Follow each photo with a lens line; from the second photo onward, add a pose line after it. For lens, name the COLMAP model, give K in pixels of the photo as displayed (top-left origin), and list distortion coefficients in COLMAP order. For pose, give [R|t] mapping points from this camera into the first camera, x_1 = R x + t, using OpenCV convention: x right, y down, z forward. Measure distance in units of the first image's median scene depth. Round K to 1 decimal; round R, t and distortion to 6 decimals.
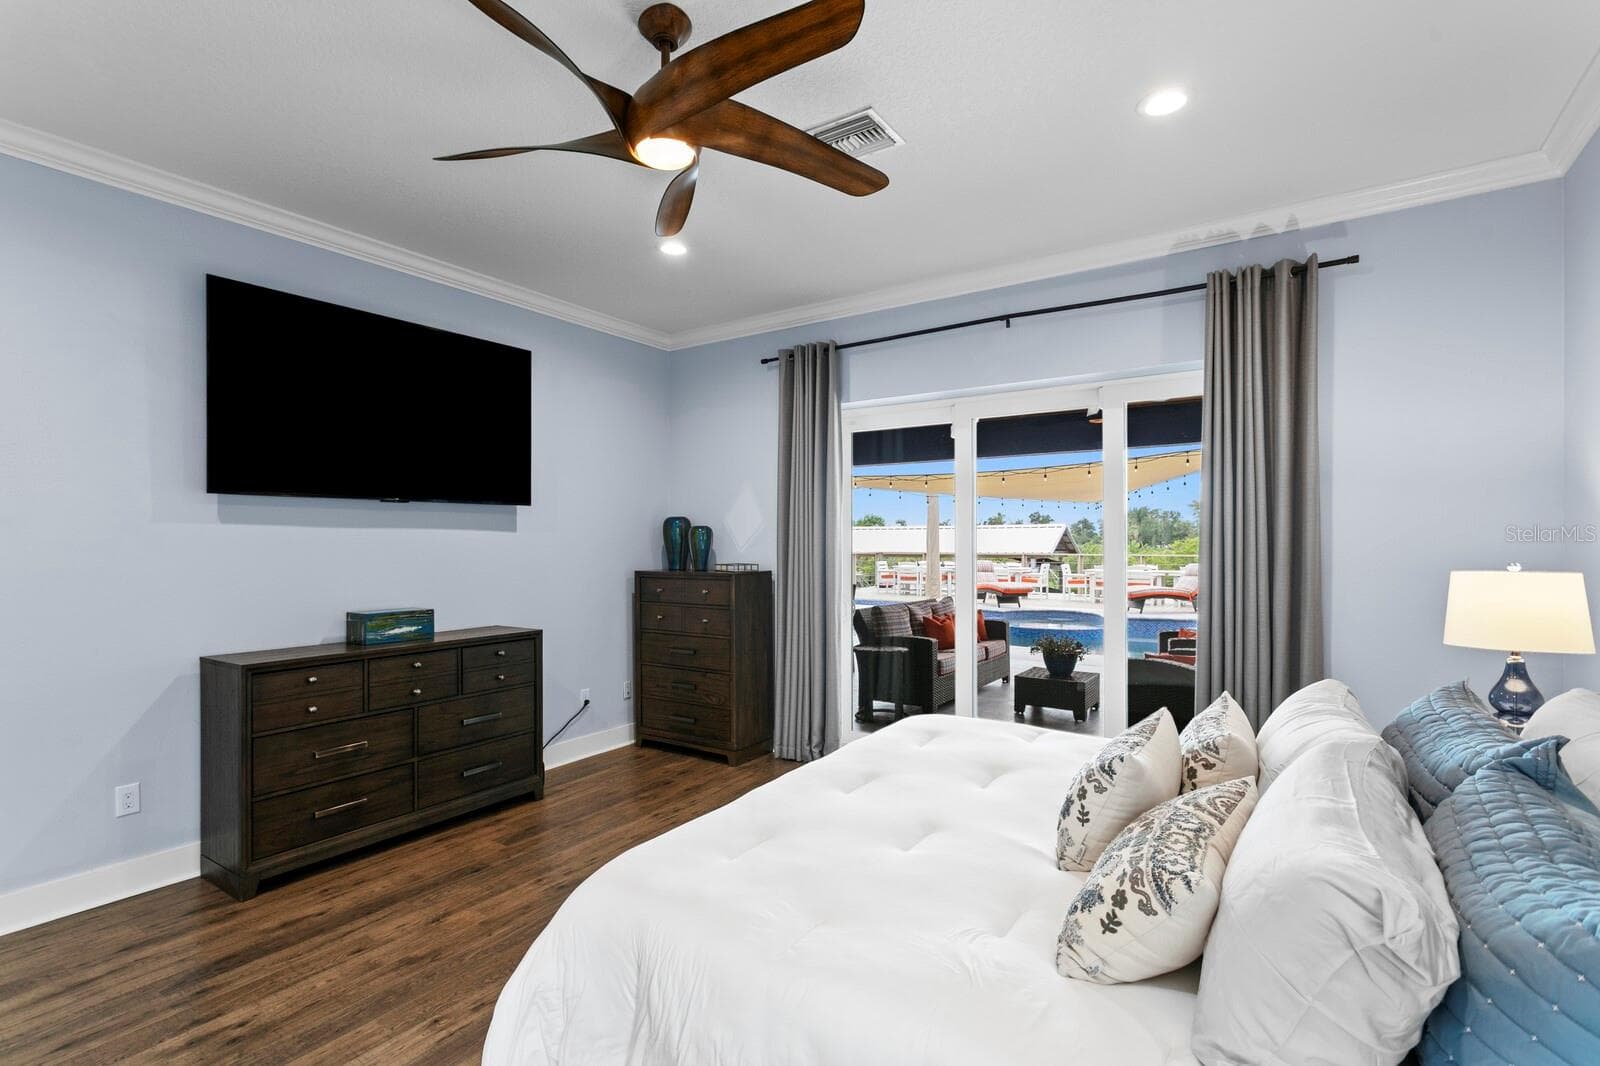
lens RADIAL K [[756.7, 0, 778.0], [0, 756.7, 540.0], [0, 0, 1]] dist [-0.000467, -0.000204]
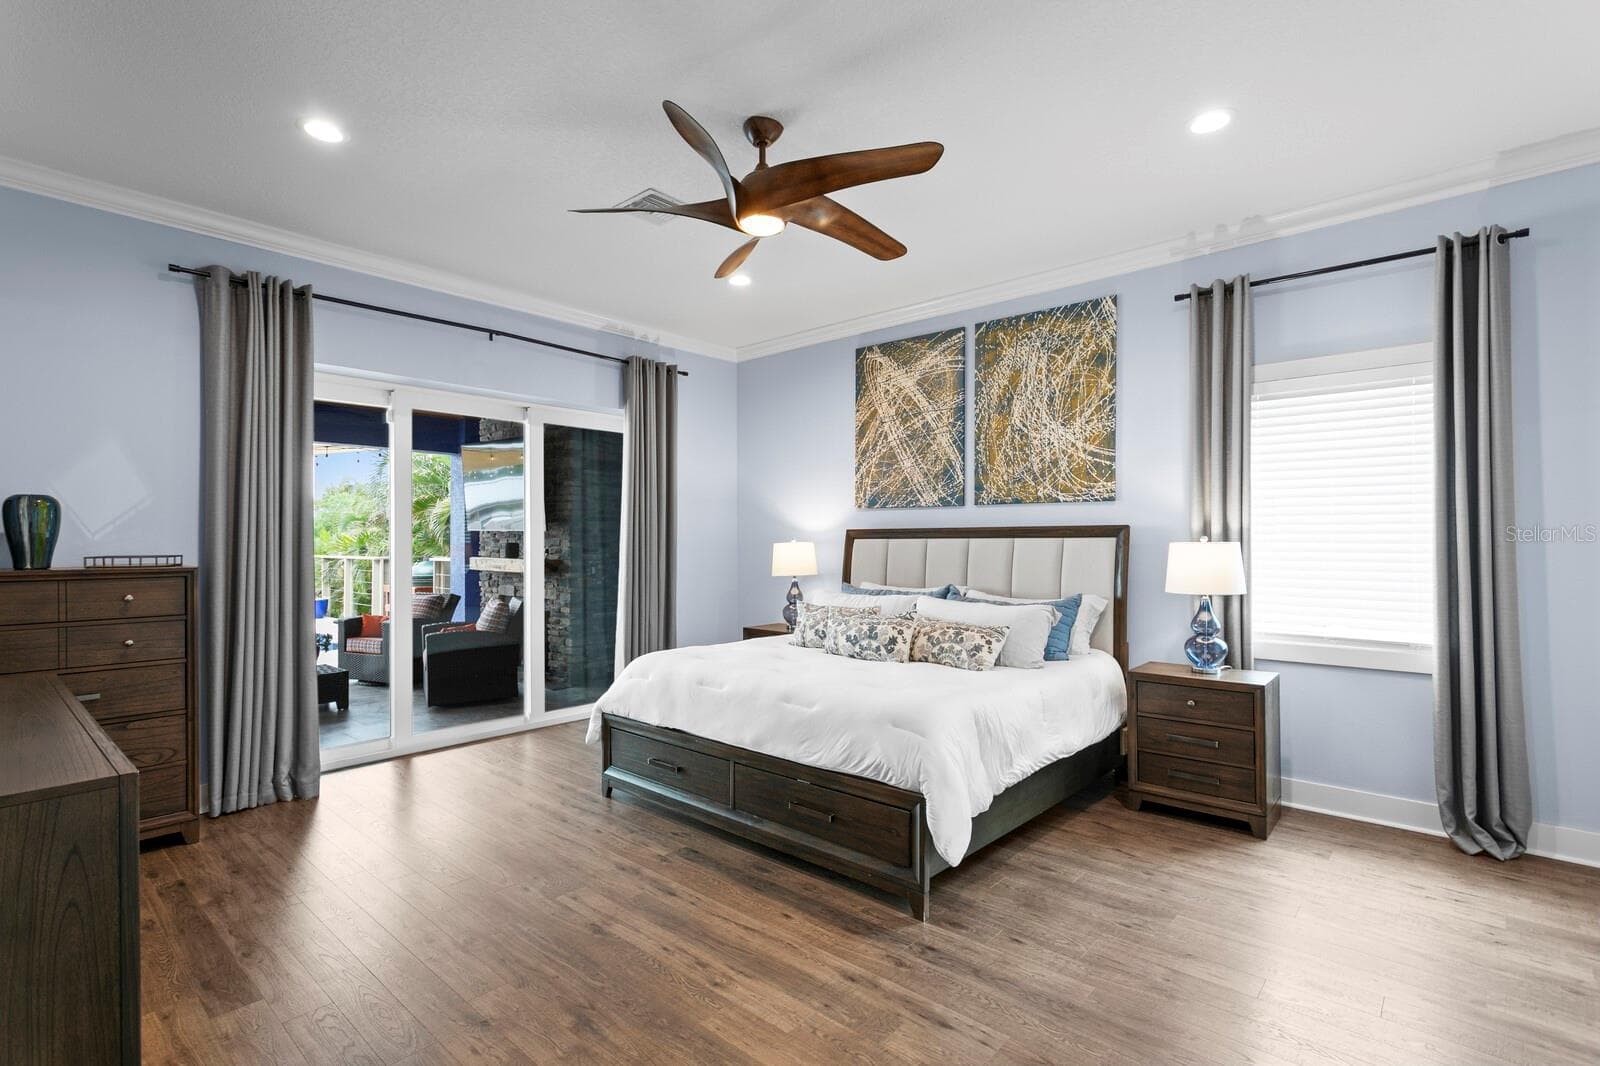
lens RADIAL K [[756.7, 0, 778.0], [0, 756.7, 540.0], [0, 0, 1]] dist [-0.000467, -0.000204]
pose [[0.140084, 0.004727, 0.990128, -0.929564], [0.001519, 0.999986, -0.004989, 0.031761], [-0.990138, 0.002203, 0.140075, 0.500419]]
